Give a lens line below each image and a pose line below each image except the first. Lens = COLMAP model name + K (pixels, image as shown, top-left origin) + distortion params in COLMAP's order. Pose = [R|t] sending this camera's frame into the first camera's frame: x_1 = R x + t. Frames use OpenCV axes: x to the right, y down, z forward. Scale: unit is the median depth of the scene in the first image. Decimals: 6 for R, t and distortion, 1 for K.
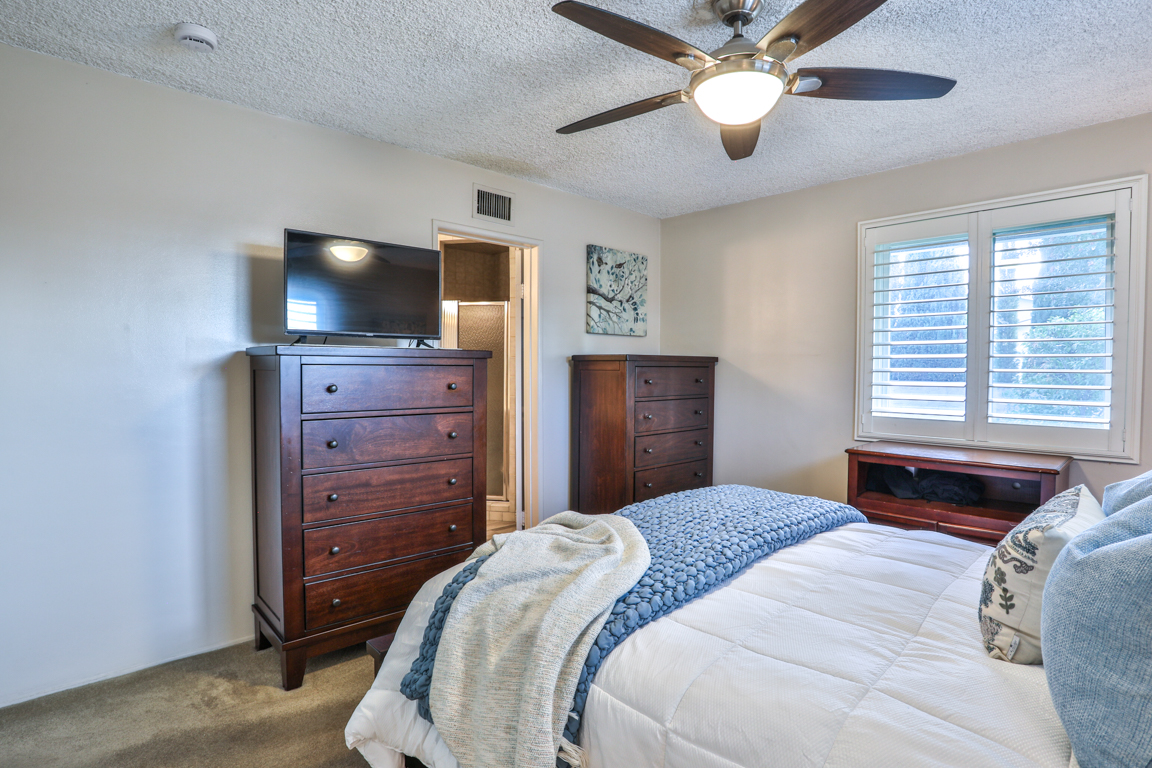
lens RADIAL K [[591.4, 0, 562.2], [0, 591.4, 383.2], [0, 0, 1]] dist [-0.075173, 0.029279]
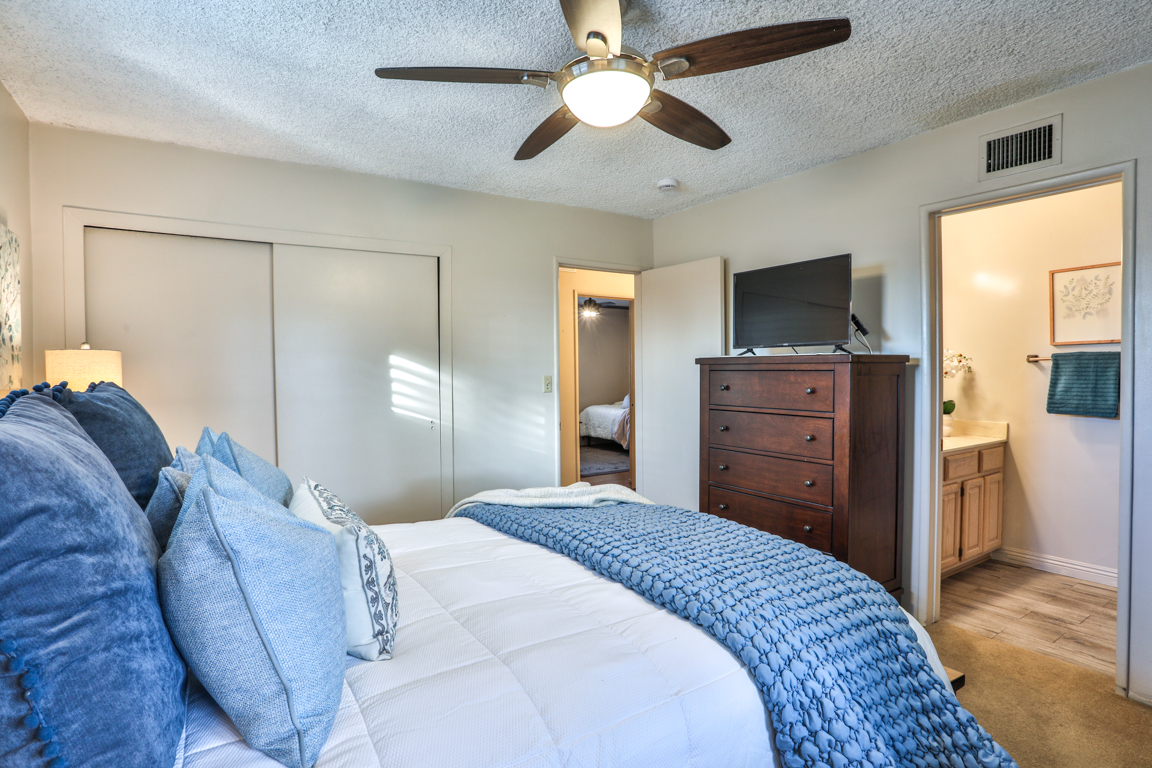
lens RADIAL K [[591.4, 0, 562.2], [0, 591.4, 383.2], [0, 0, 1]] dist [-0.075173, 0.029279]
pose [[-0.188328, 0.017949, -0.981942, 0.895499], [-0.020122, 0.999553, 0.022130, -0.021925], [0.981900, 0.023927, -0.187883, 0.769203]]
